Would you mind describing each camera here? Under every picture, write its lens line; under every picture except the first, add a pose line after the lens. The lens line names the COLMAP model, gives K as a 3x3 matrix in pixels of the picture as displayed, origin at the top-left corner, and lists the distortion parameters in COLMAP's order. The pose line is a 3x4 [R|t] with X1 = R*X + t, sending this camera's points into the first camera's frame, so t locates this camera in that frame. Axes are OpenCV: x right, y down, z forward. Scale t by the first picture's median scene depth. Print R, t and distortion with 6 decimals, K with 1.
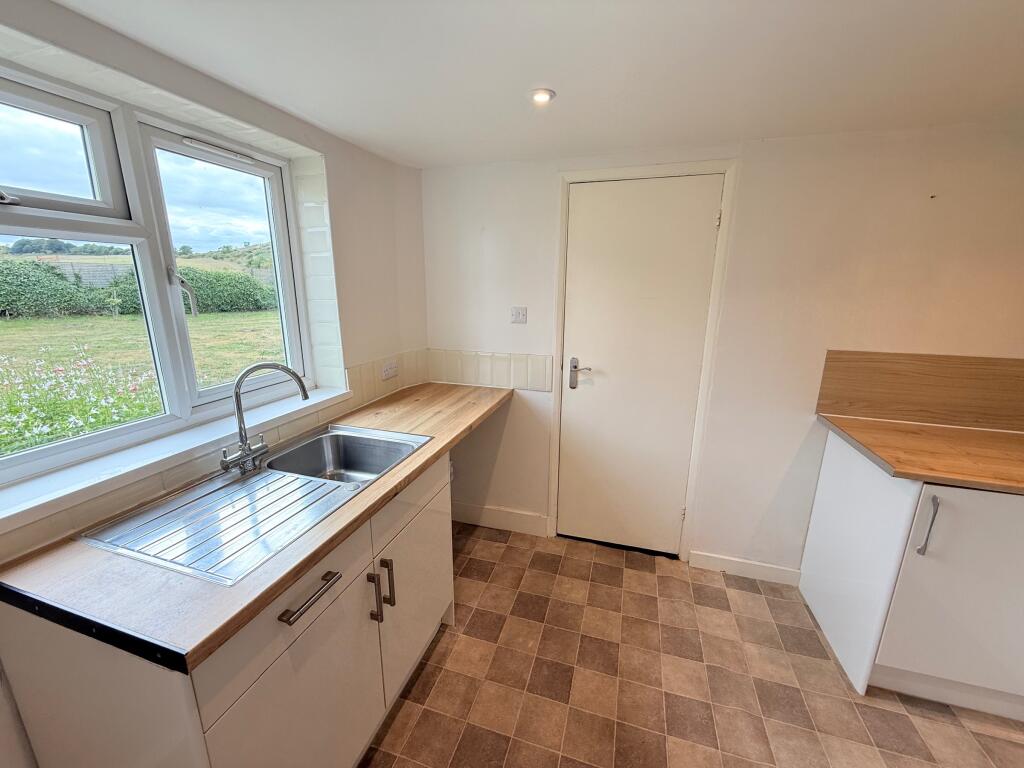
lens RADIAL K [[407.3, 0, 513.7], [0, 407.3, 381.6], [0, 0, 1]] dist [-0.004147, 0.001384]
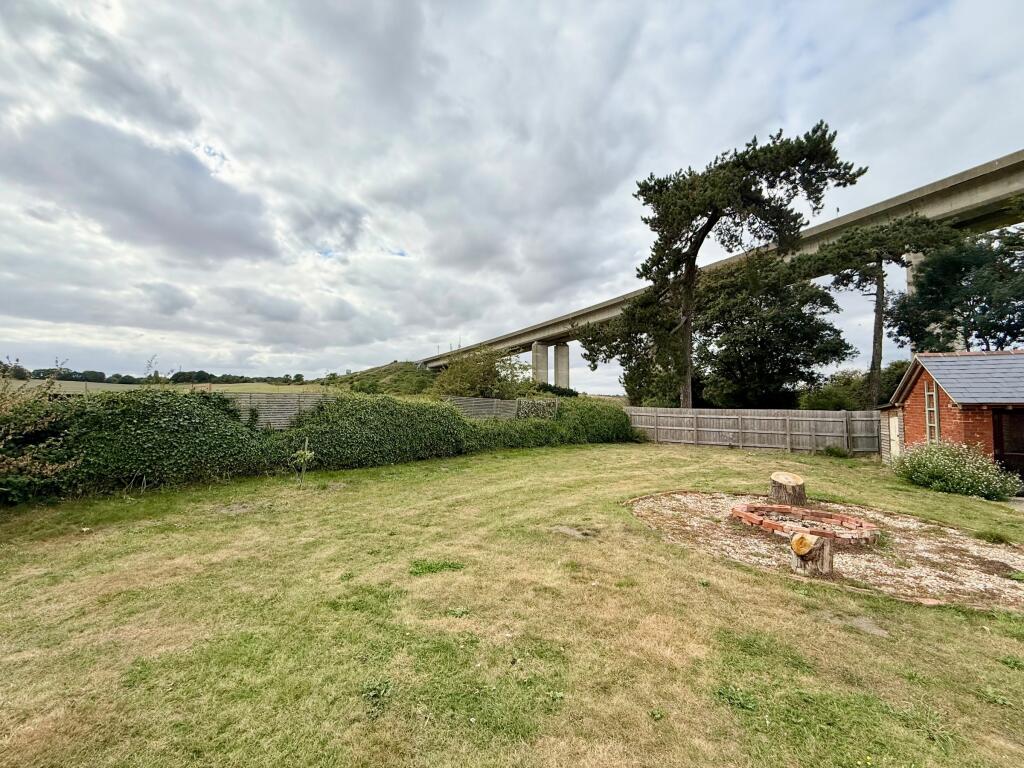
lens RADIAL K [[407.3, 0, 514.5], [0, 407.3, 384.6], [0, 0, 1]] dist [-0.004147, 0.001384]
pose [[0.986409, -0.014901, -0.163630, -0.552855], [-0.031592, 0.960098, -0.277875, -0.134934], [0.161242, 0.279267, 0.946578, 0.437844]]
